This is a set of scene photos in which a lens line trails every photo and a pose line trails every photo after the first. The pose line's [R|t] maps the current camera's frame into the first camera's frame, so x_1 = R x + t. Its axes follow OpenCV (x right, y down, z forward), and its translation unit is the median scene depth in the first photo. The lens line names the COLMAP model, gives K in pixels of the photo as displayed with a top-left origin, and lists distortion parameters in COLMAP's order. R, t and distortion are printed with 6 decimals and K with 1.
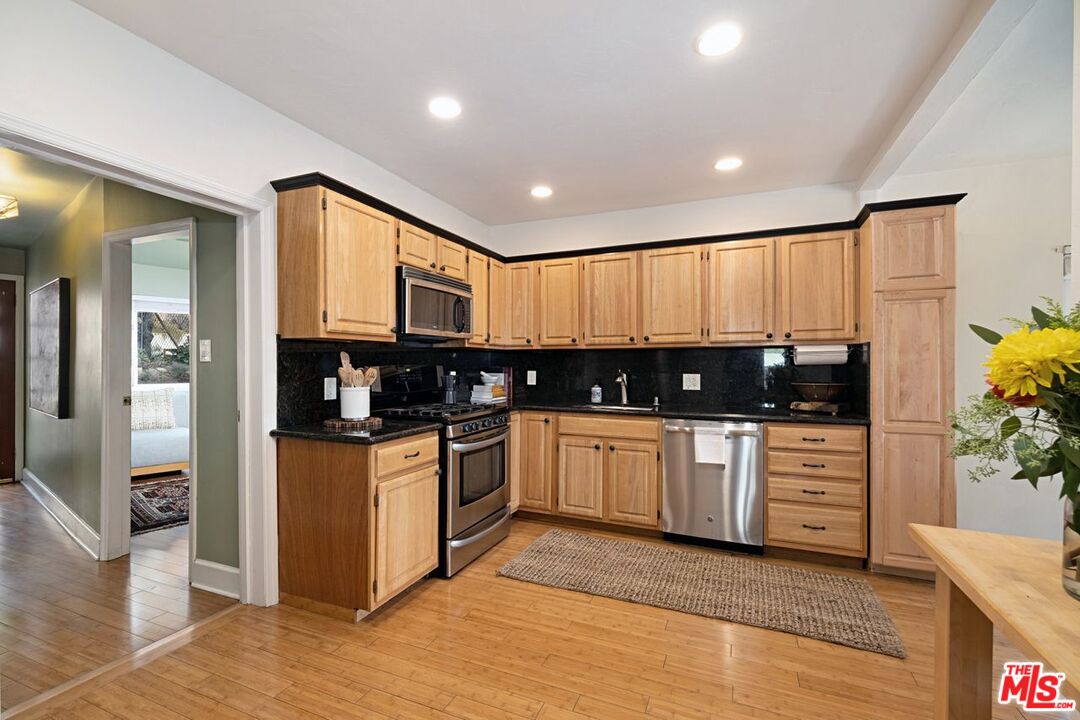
lens RADIAL K [[466.1, 0, 539.0], [0, 466.1, 360.9], [0, 0, 1]] dist [0.004888, -0.000645]
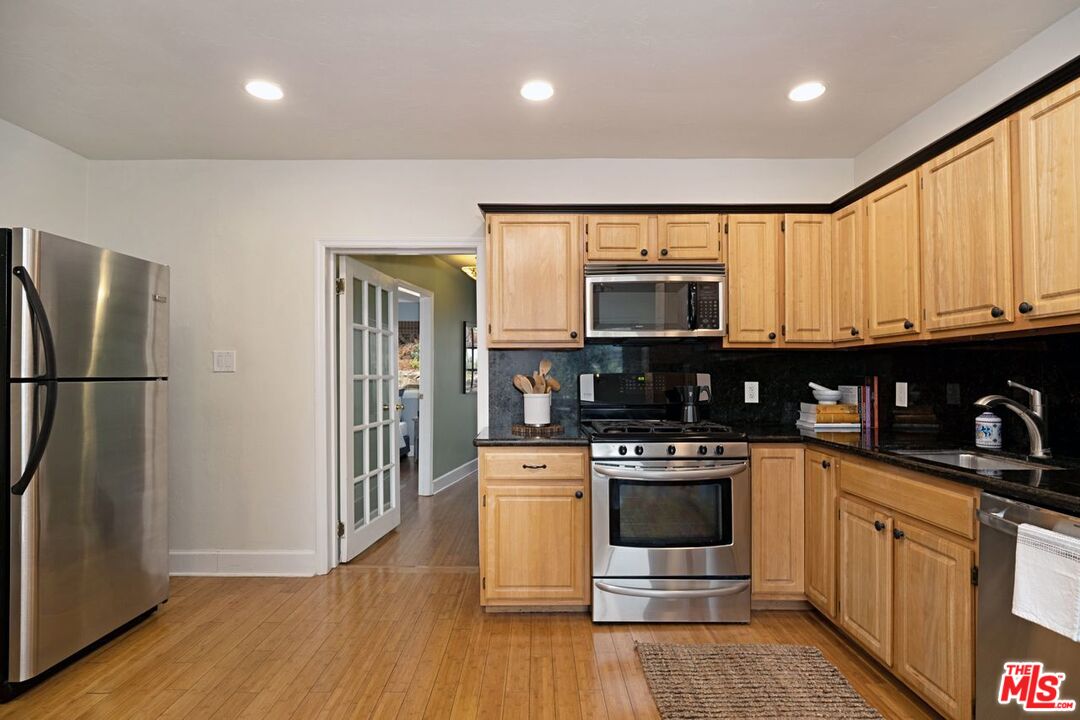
lens RADIAL K [[547.8, 0, 536.8], [0, 547.8, 364.6], [0, 0, 1]] dist [-0.002379, -0.000420]
pose [[0.402198, -0.021287, -0.915305, 0.544536], [0.005994, 0.999769, -0.020617, 0.012988], [0.915533, 0.002806, 0.402233, 0.400588]]
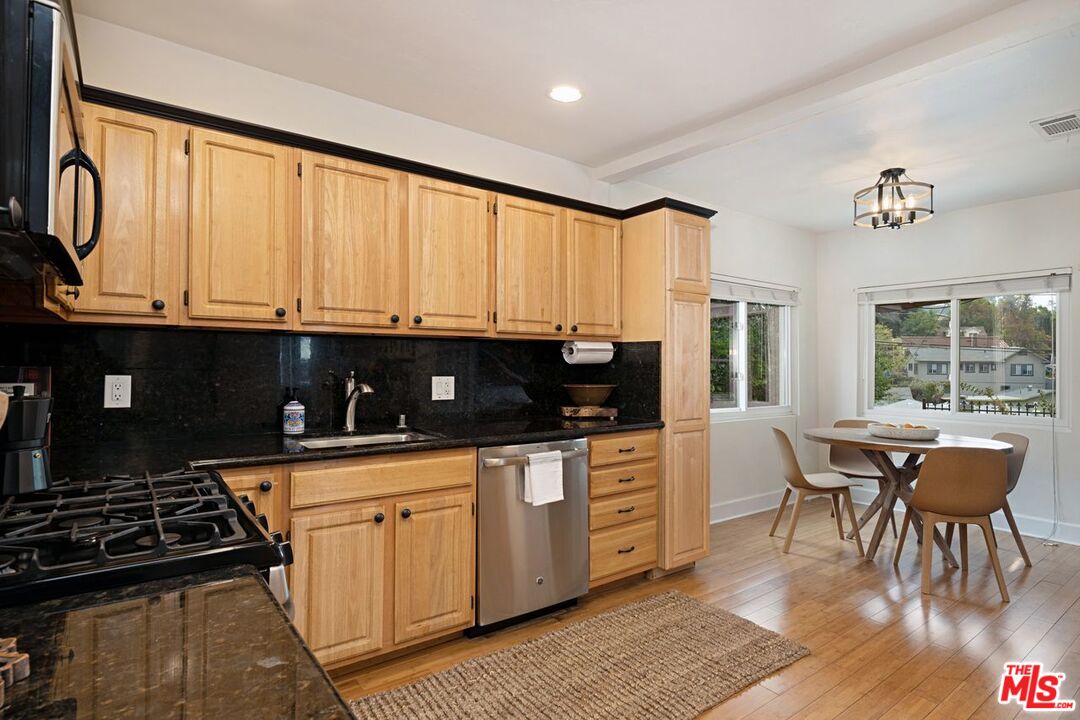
lens RADIAL K [[547.8, 0, 534.7], [0, 547.8, 360.0], [0, 0, 1]] dist [-0.002379, -0.000420]
pose [[0.506520, 0.008788, 0.862184, -0.326530], [-0.012098, 0.999922, -0.003085, 0.004764], [-0.862144, -0.008868, 0.506586, 0.536355]]
